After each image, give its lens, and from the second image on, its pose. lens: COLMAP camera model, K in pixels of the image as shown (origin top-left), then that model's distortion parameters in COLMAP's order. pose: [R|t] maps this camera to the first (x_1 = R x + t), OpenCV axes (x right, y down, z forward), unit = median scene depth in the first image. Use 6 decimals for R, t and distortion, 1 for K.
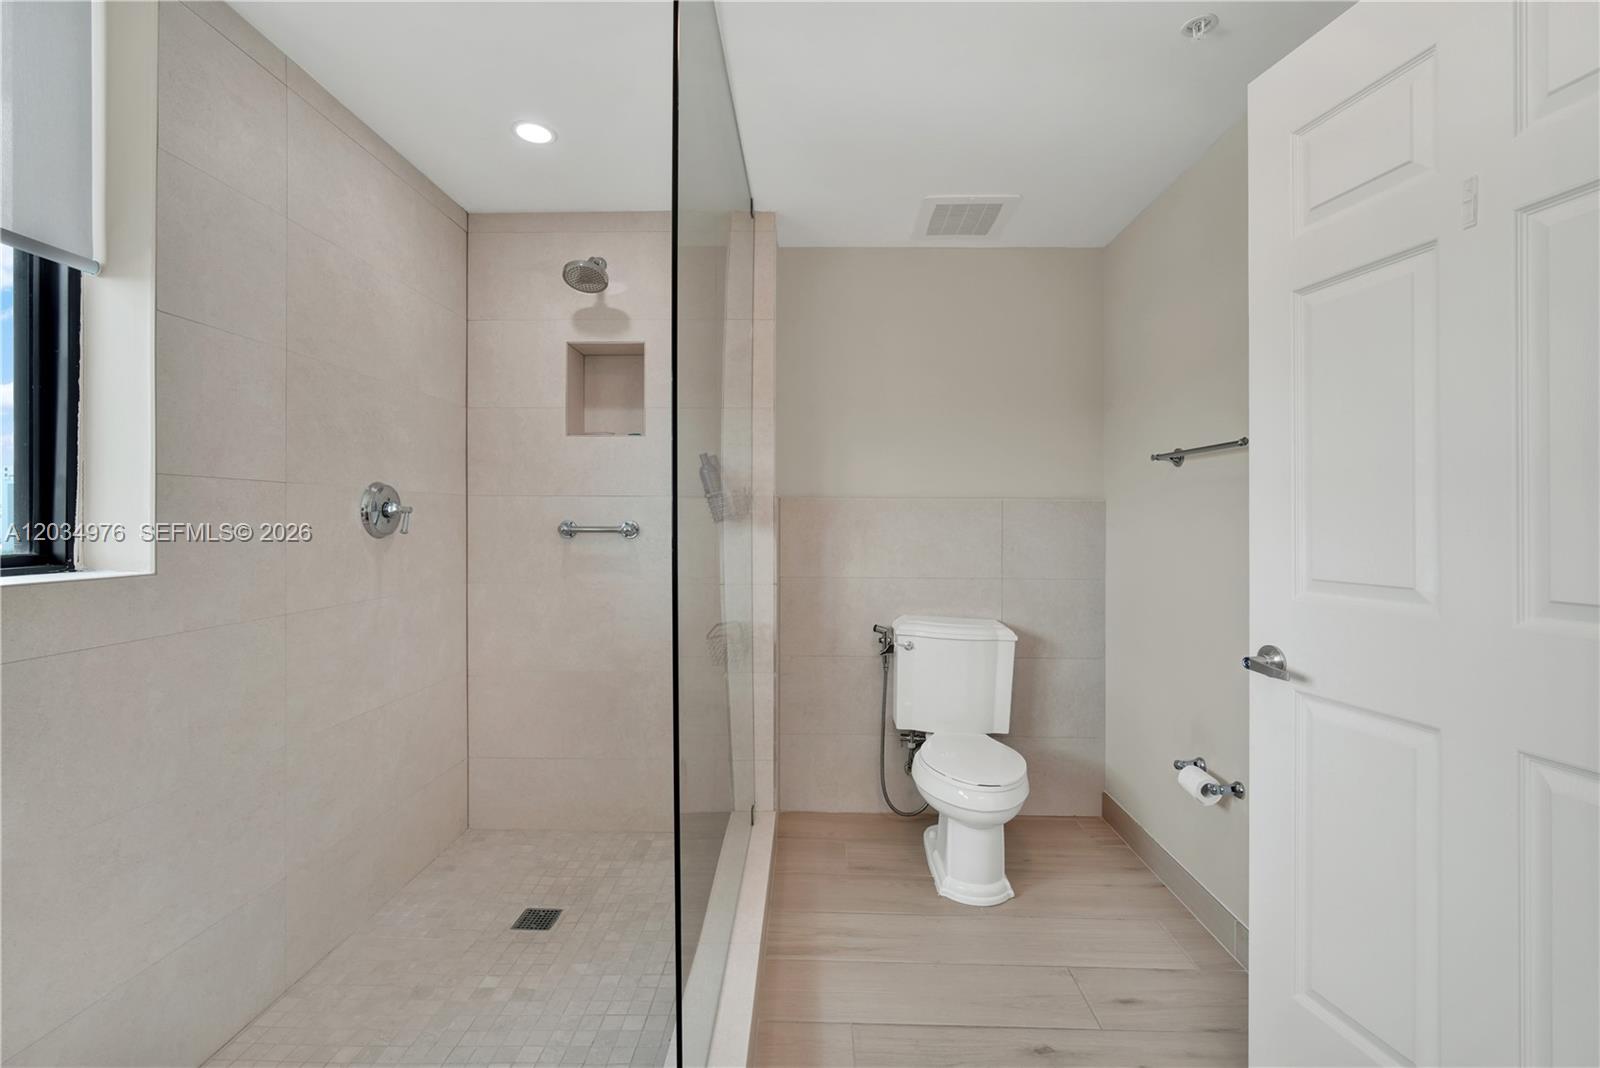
lens RADIAL K [[711.2, 0, 800.1], [0, 711.2, 528.0], [0, 0, 1]] dist [-0.009174, 0.001055]
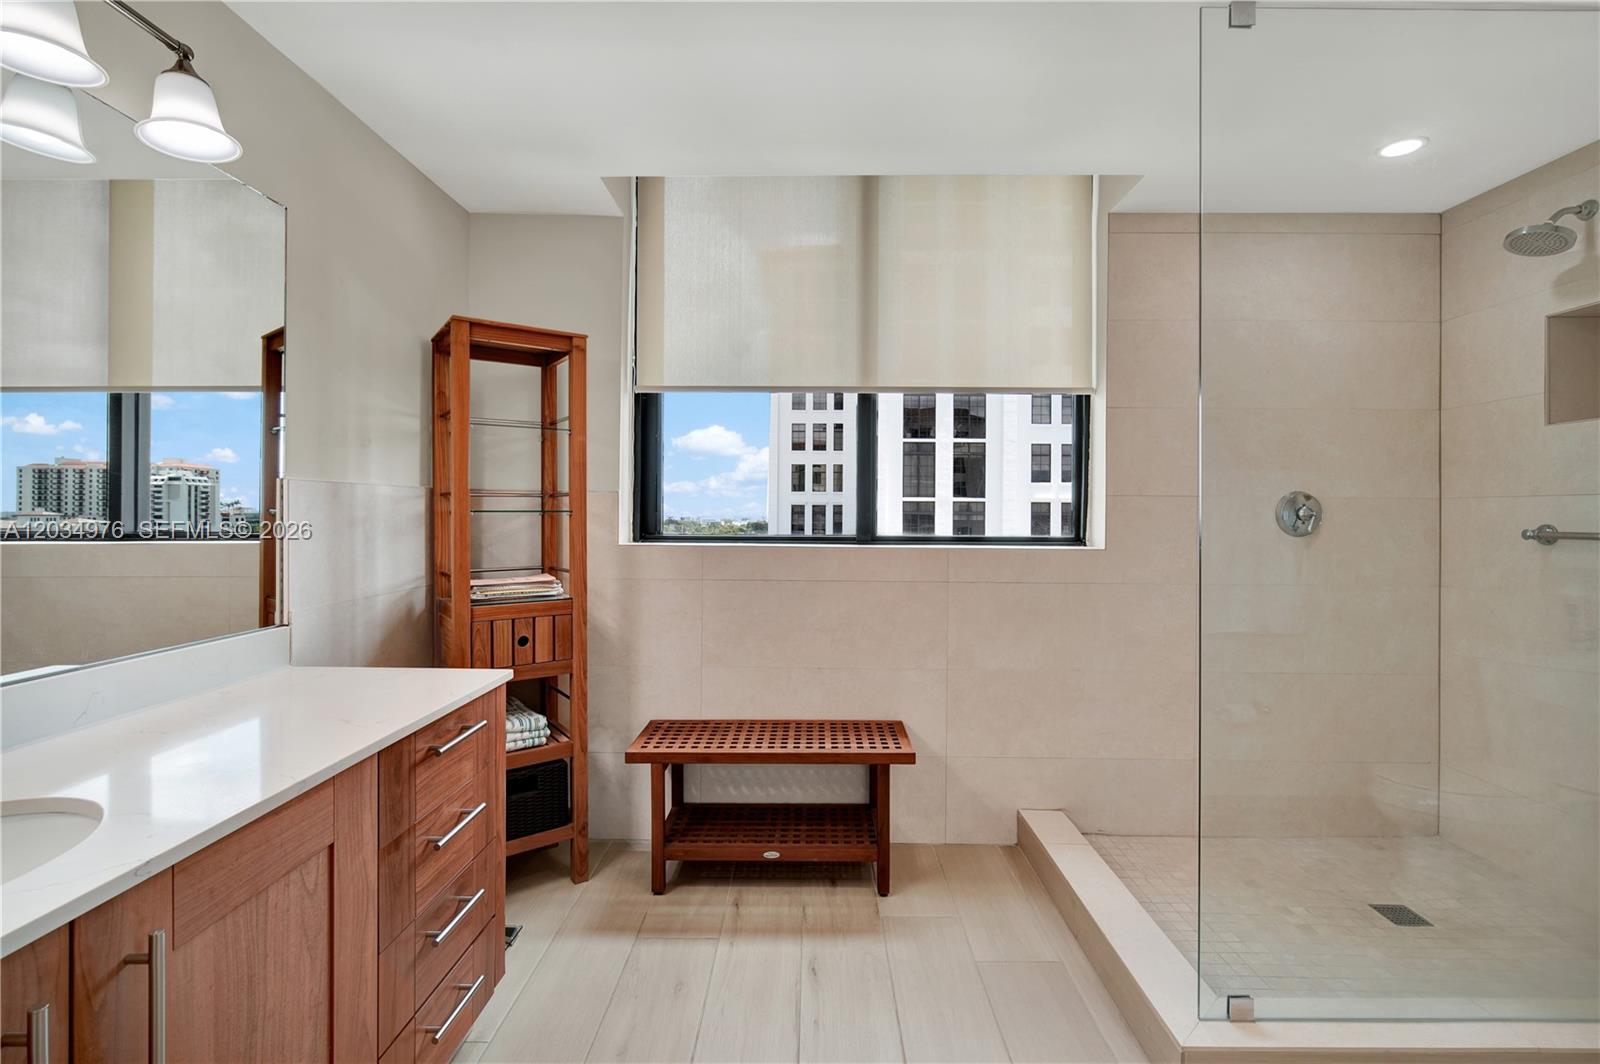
lens RADIAL K [[711.2, 0, 808.2], [0, 711.2, 522.2], [0, 0, 1]] dist [-0.009174, 0.001055]
pose [[-0.000906, -0.000235, -1.000000, 0.636131], [-0.020359, 0.999793, -0.000217, 0.006679], [0.999792, 0.020359, -0.000910, 0.140553]]
